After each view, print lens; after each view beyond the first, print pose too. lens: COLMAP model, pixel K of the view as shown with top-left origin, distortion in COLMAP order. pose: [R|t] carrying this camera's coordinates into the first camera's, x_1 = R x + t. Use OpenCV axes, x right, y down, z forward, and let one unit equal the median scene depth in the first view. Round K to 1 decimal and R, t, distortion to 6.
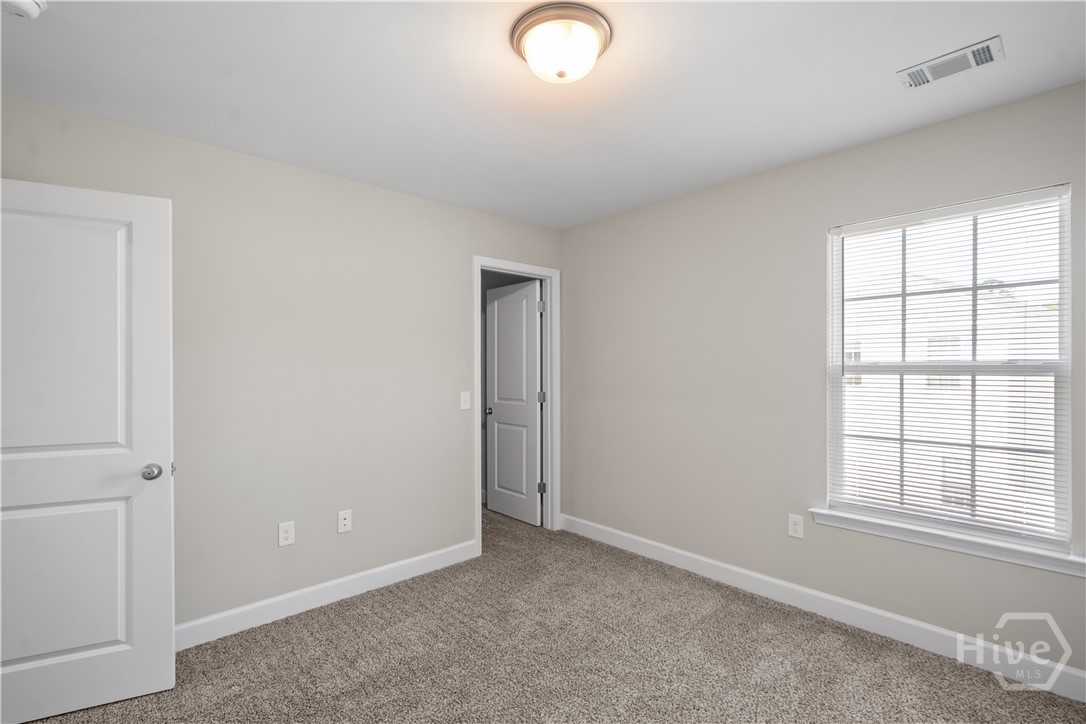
lens RADIAL K [[501.6, 0, 540.9], [0, 501.6, 364.6], [0, 0, 1]] dist [-0.002608, 0.000169]
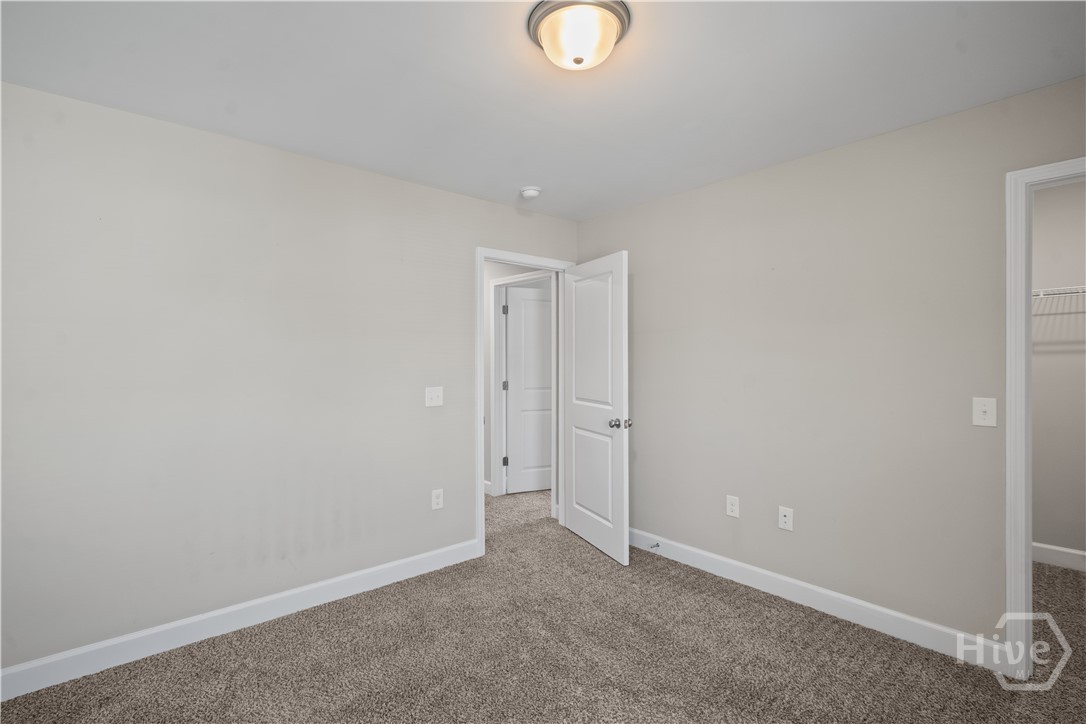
lens RADIAL K [[501.6, 0, 540.6], [0, 501.6, 358.5], [0, 0, 1]] dist [-0.002608, 0.000169]
pose [[-0.024670, -0.001476, -0.999695, 0.669698], [0.001678, 0.999997, -0.001518, 0.007626], [0.999694, -0.001715, -0.024668, 0.637646]]
